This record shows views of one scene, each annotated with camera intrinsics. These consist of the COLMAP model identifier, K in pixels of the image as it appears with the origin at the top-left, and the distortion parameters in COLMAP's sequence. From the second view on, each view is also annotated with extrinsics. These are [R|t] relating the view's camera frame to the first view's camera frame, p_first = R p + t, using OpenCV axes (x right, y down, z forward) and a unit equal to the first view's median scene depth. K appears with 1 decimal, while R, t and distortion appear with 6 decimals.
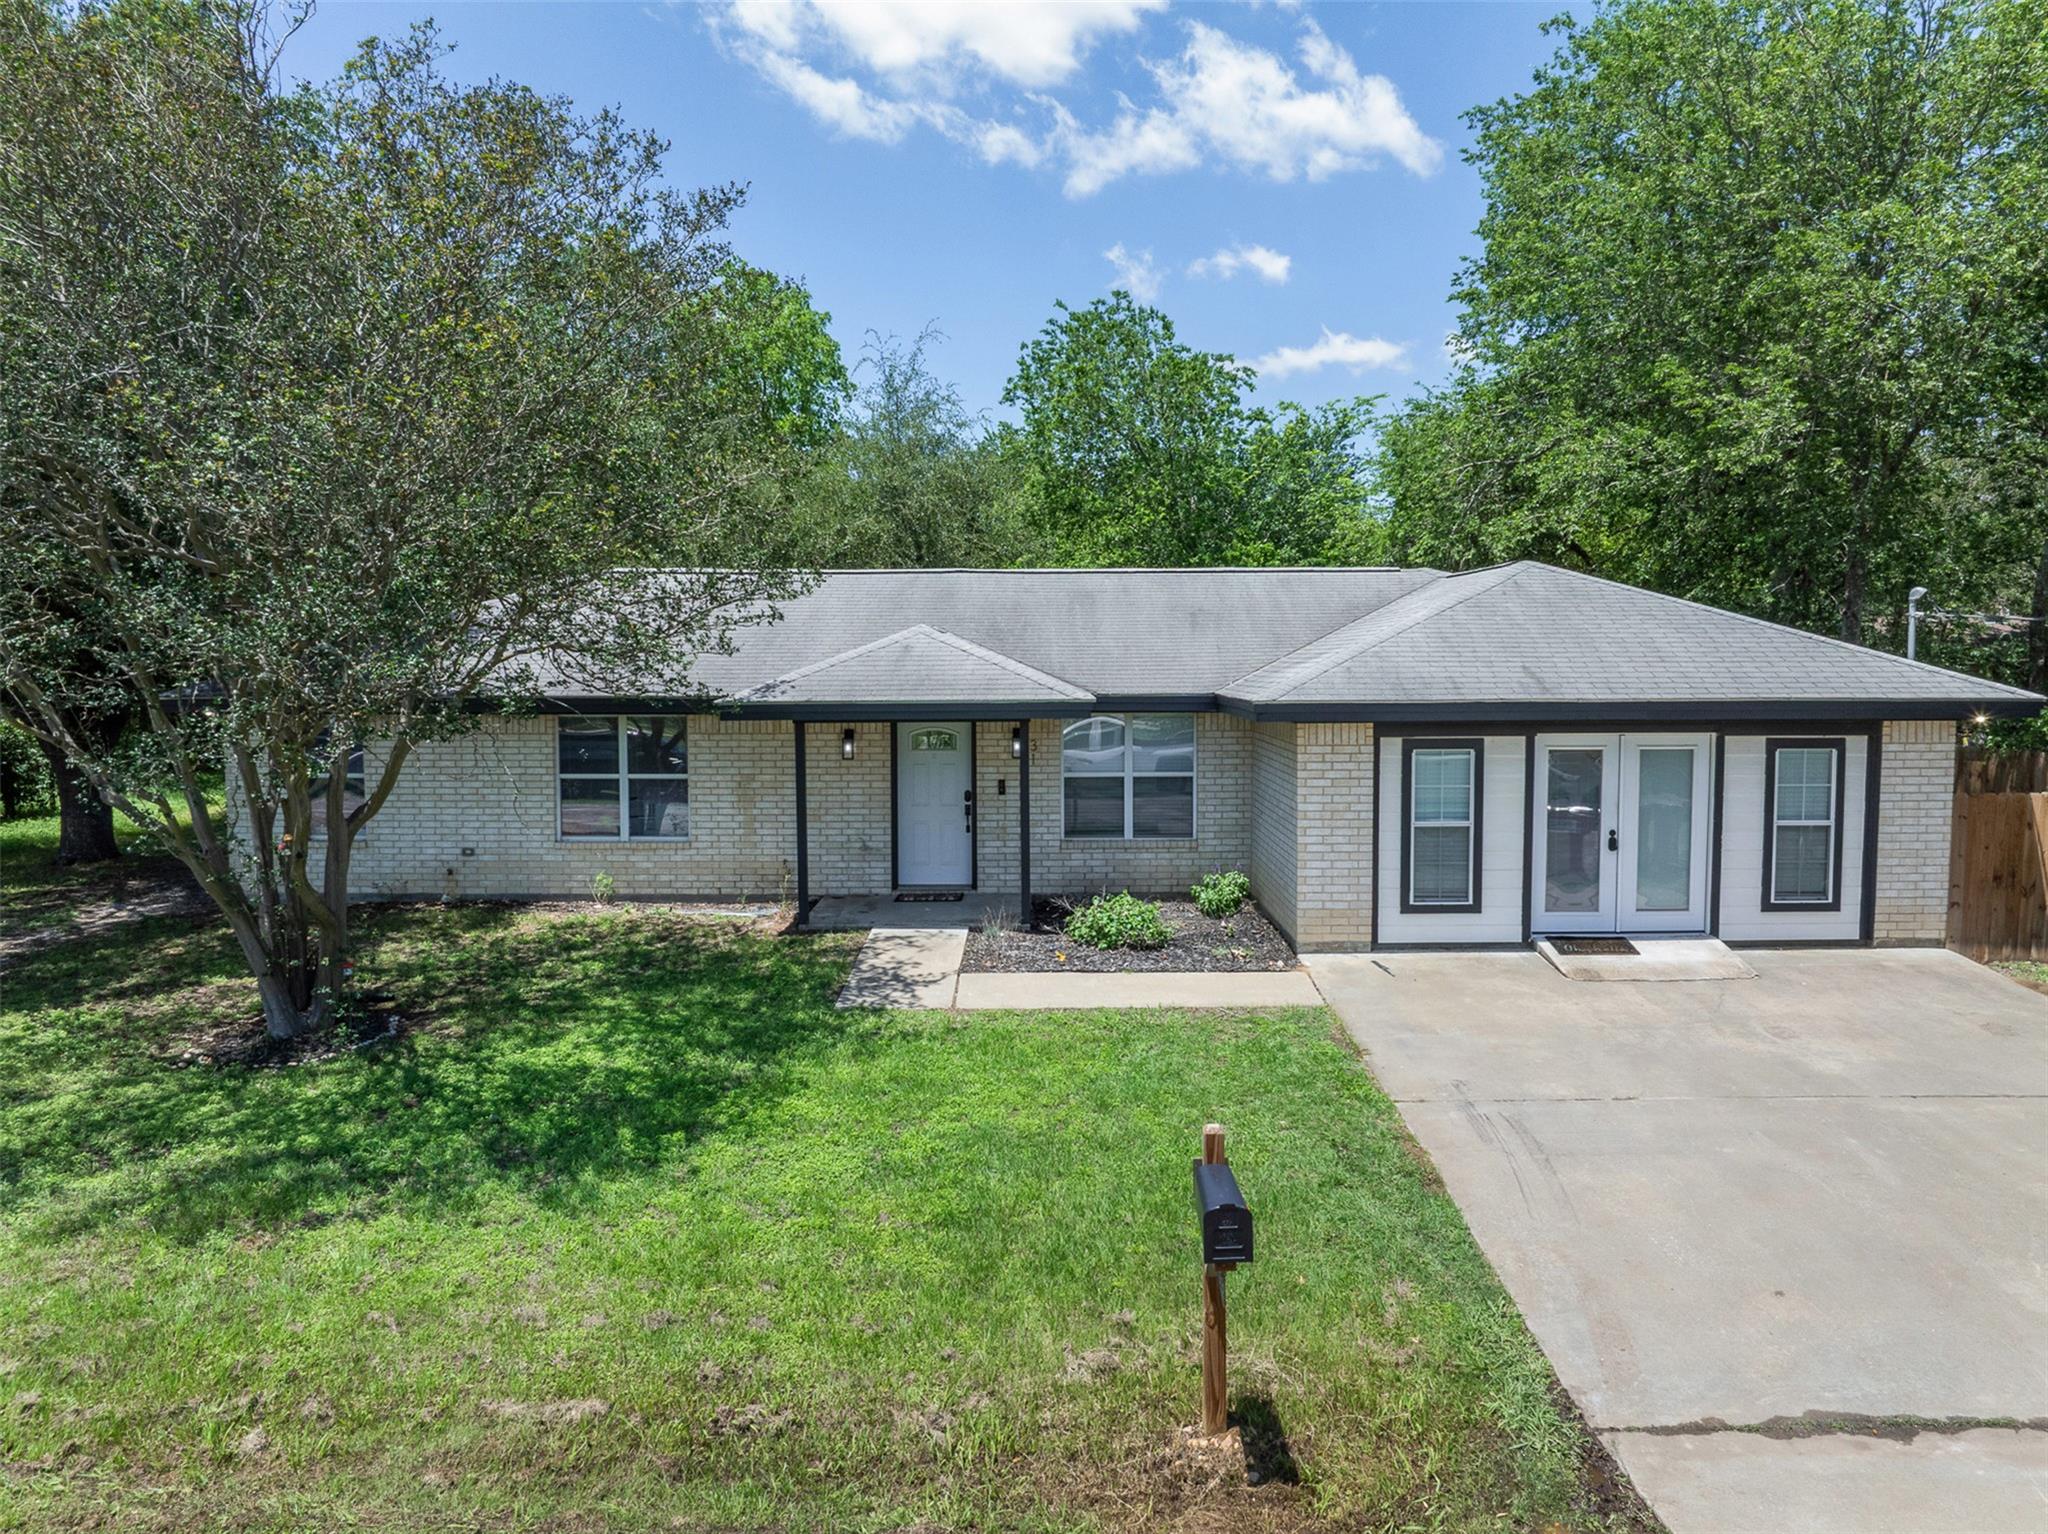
lens RADIAL K [[1439.8, 0, 1024.0], [0, 1439.8, 767.0], [0, 0, 1]] dist [-0.036198, 0.003741]
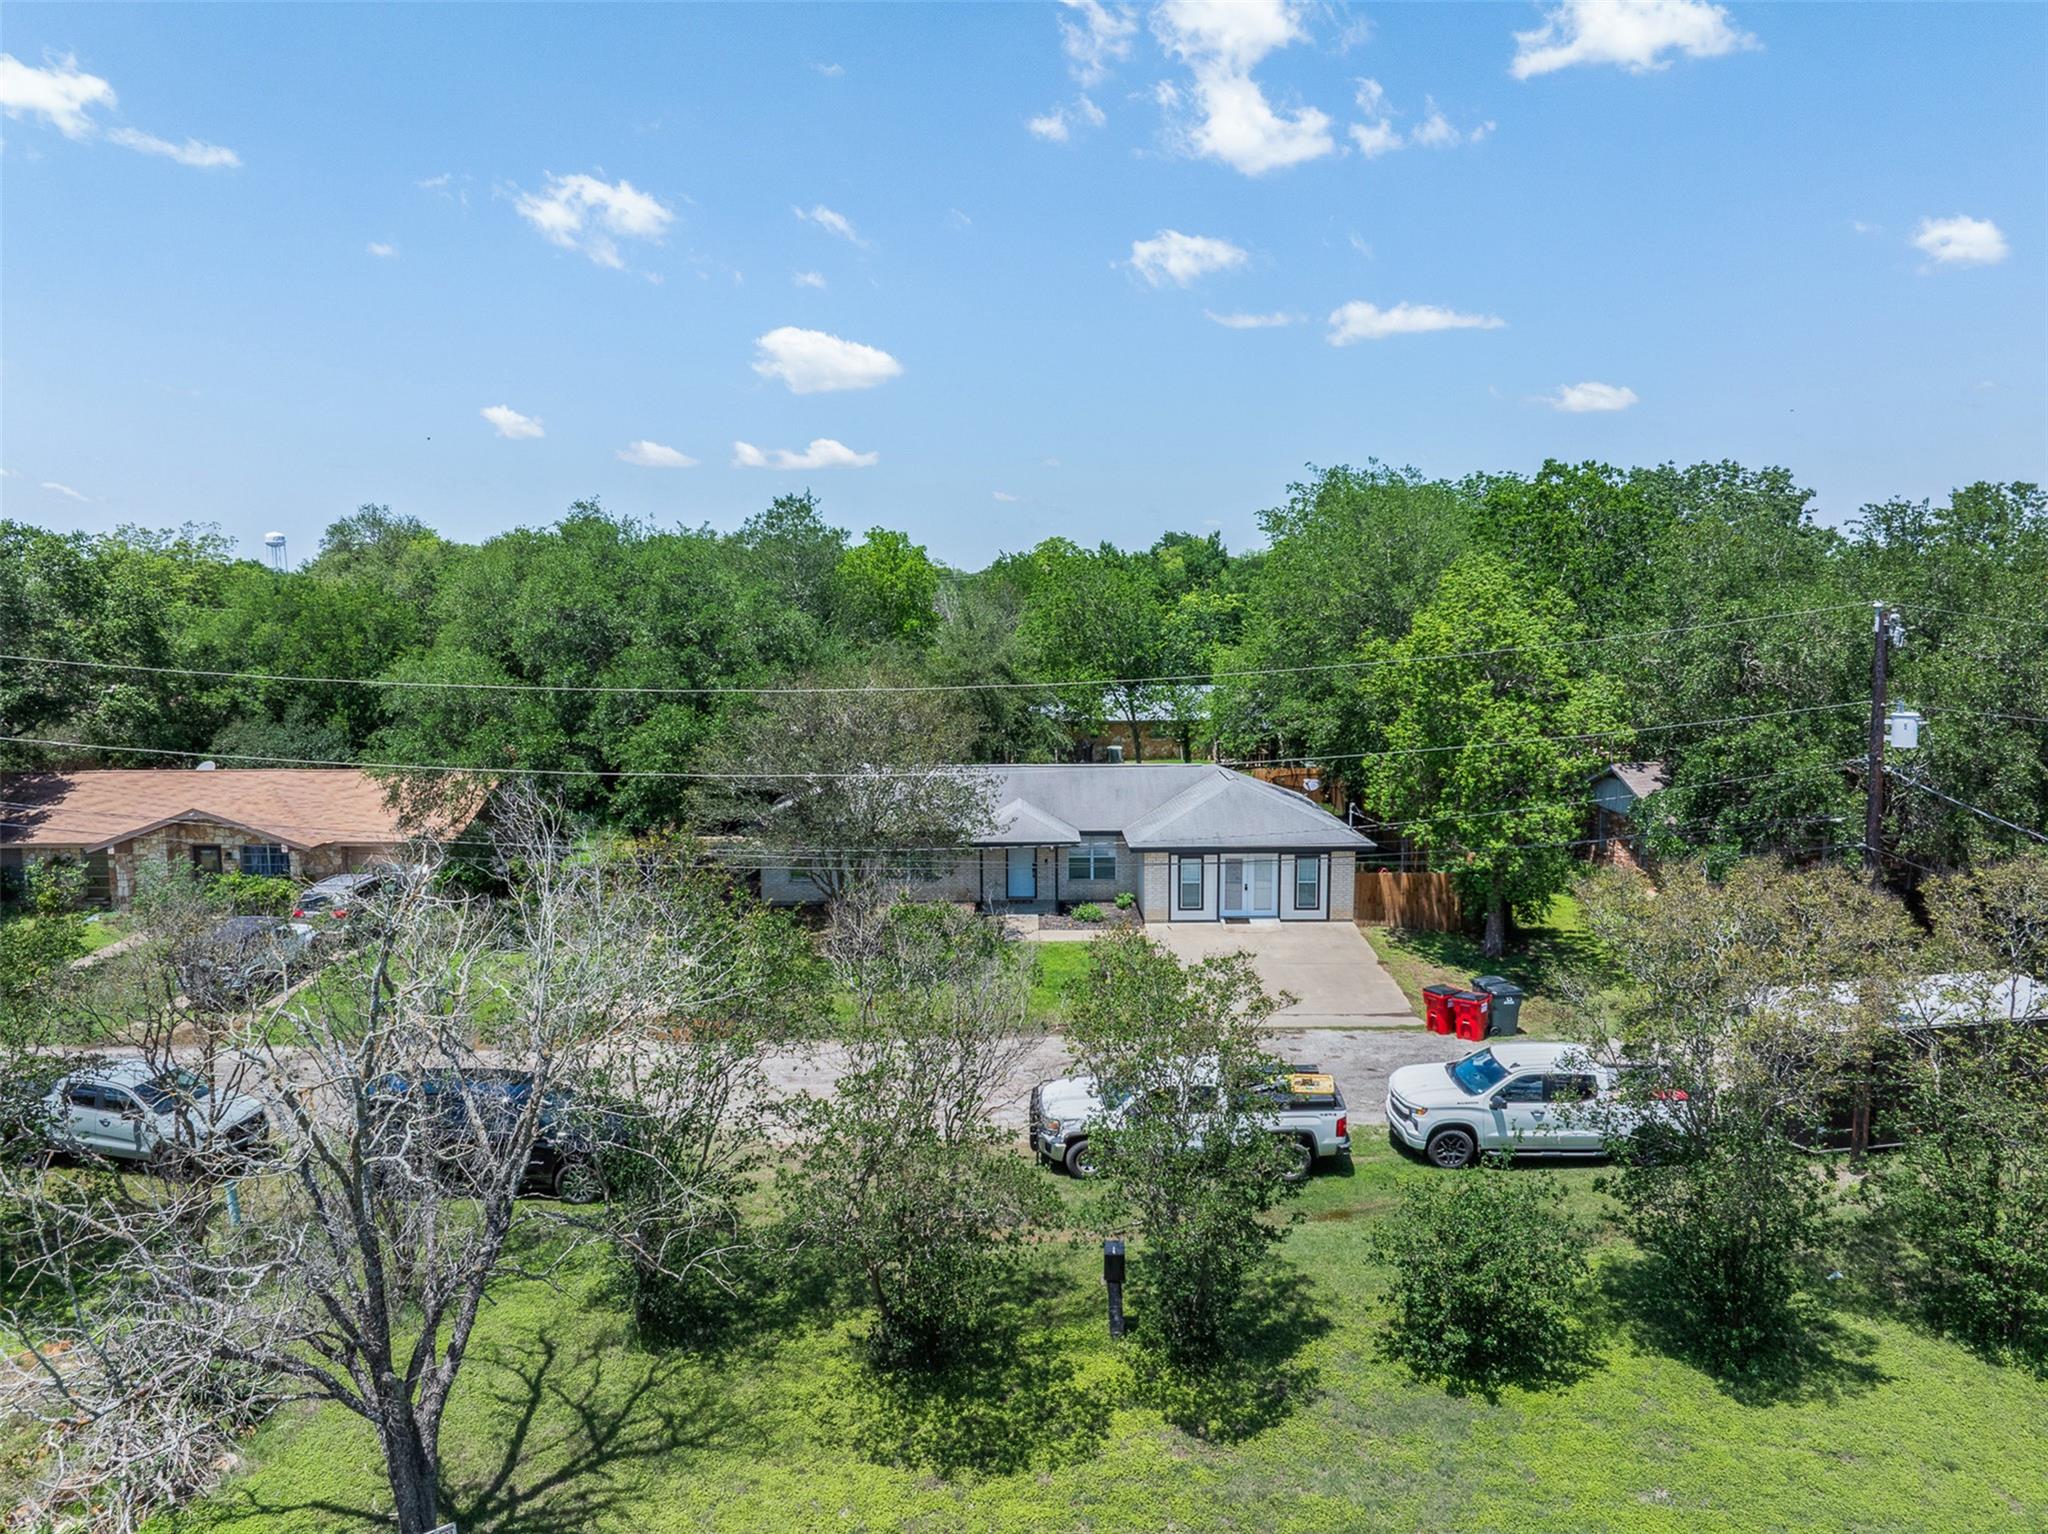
lens RADIAL K [[1439.8, 0, 1024.0], [0, 1439.8, 767.0], [0, 0, 1]] dist [-0.036198, 0.003741]
pose [[0.999887, -0.001146, 0.014963, -0.122513], [0.000401, 0.998763, 0.049729, -0.372915], [-0.015001, -0.049717, 0.998651, -2.148390]]
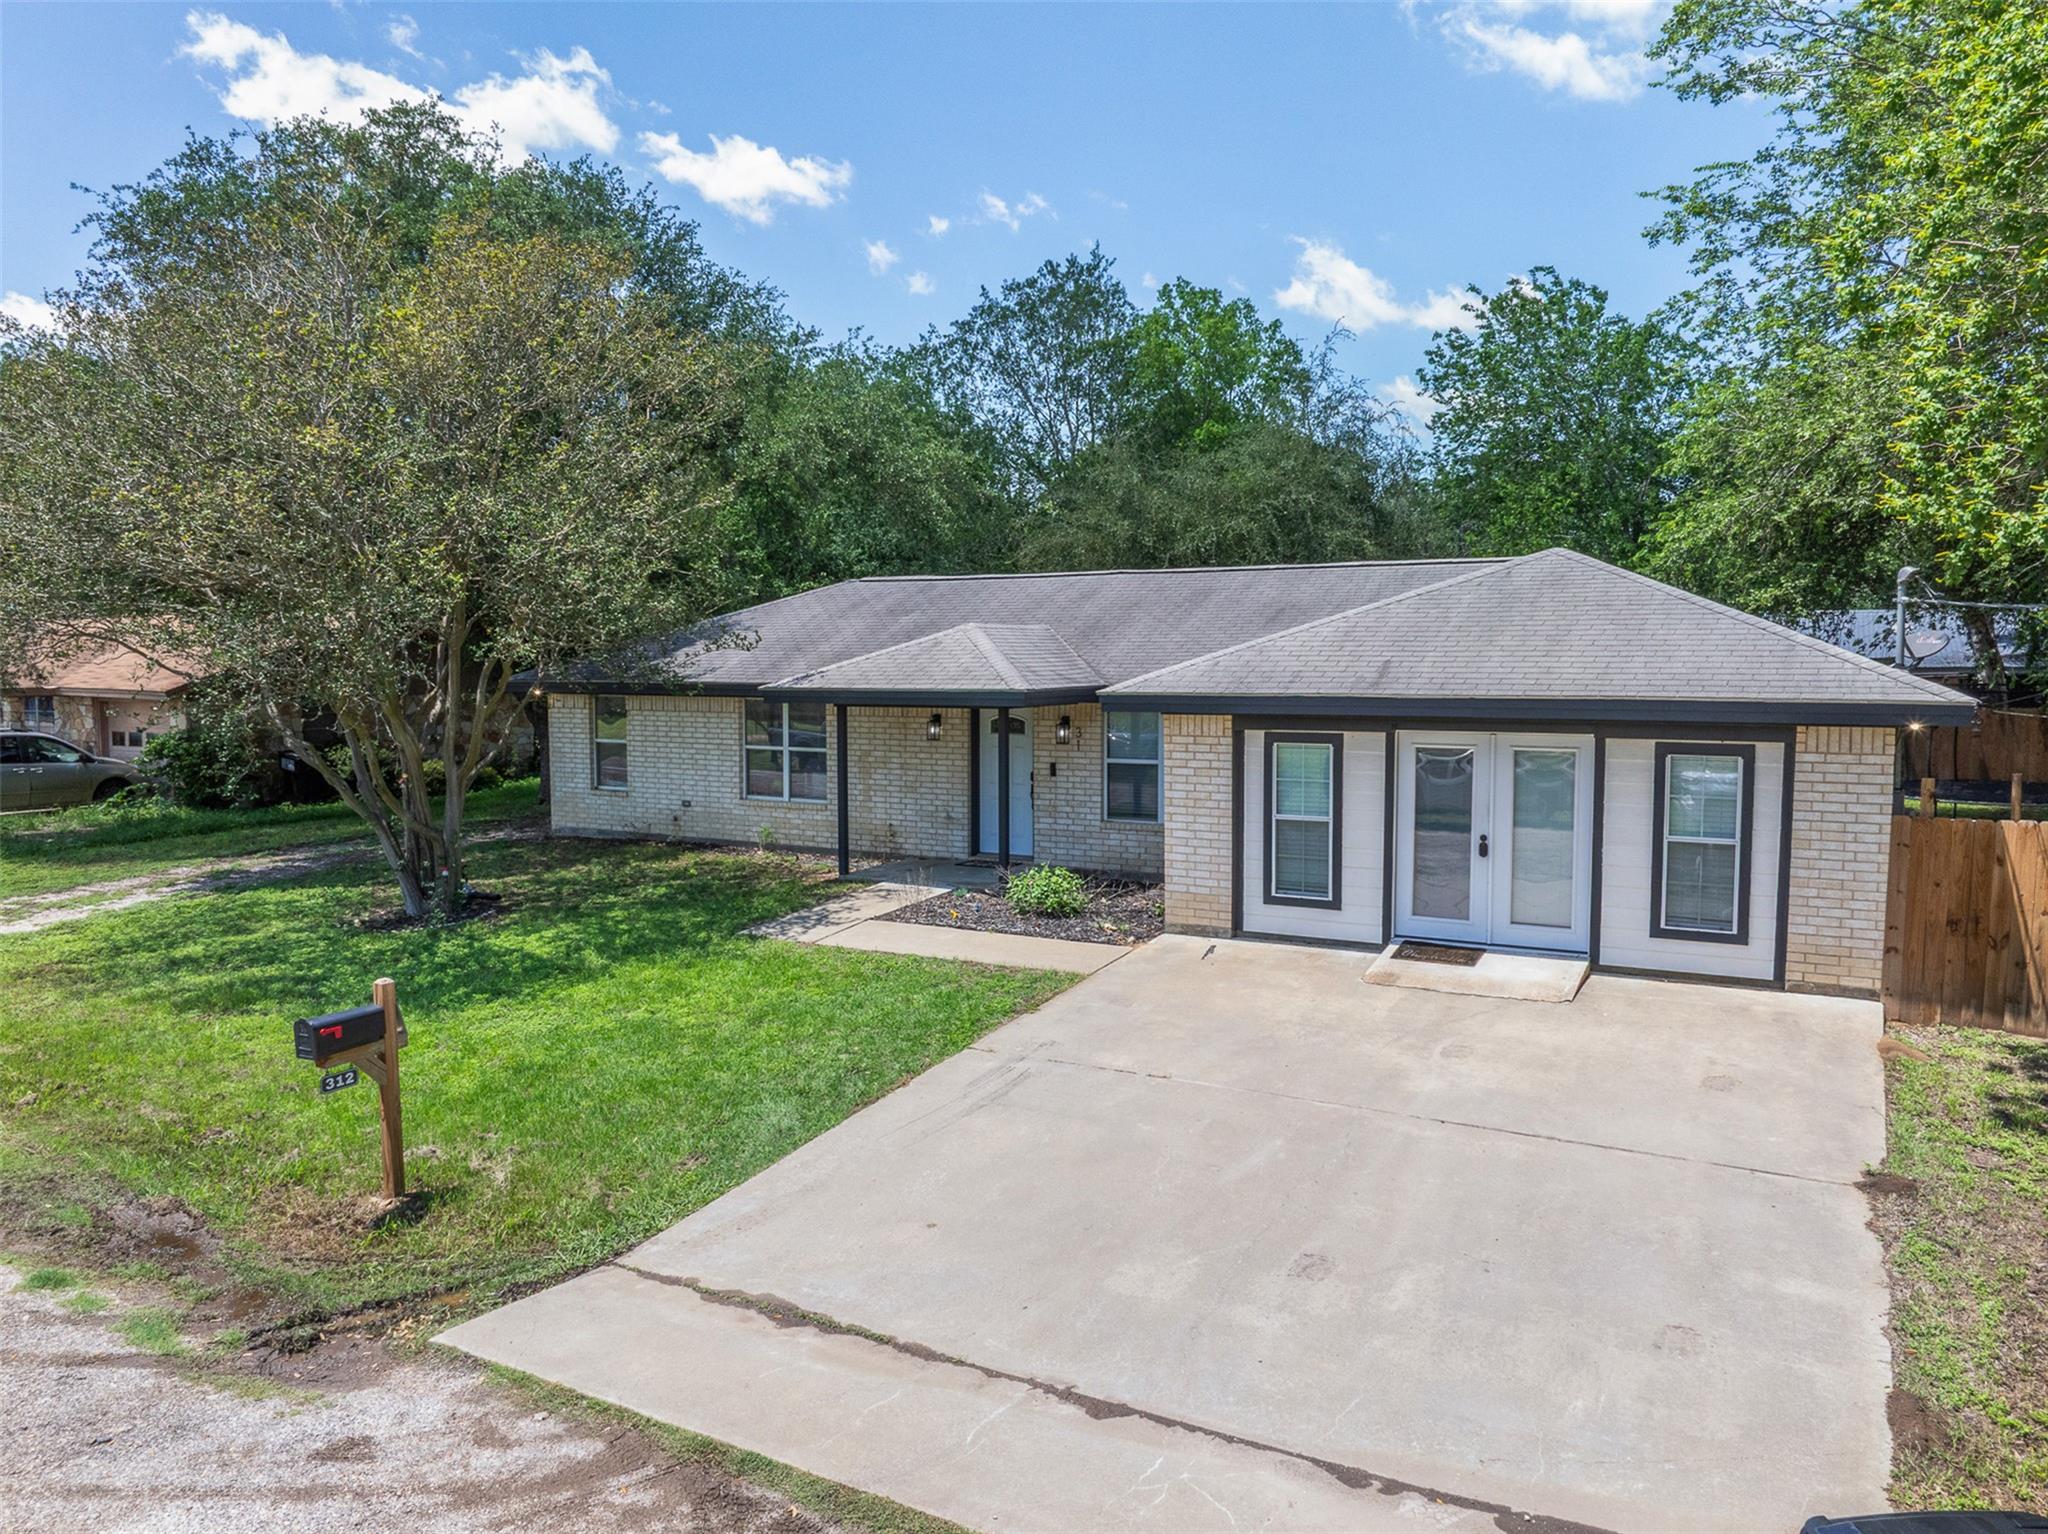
lens RADIAL K [[1433.4, 0, 1024.0], [0, 1433.4, 767.0], [0, 0, 1]] dist [-0.018265, -0.000854]
pose [[0.878012, 0.039264, -0.477025, 0.599645], [-0.037937, 0.999203, 0.012418, -0.000820], [0.477133, 0.007194, 0.878802, 0.028057]]
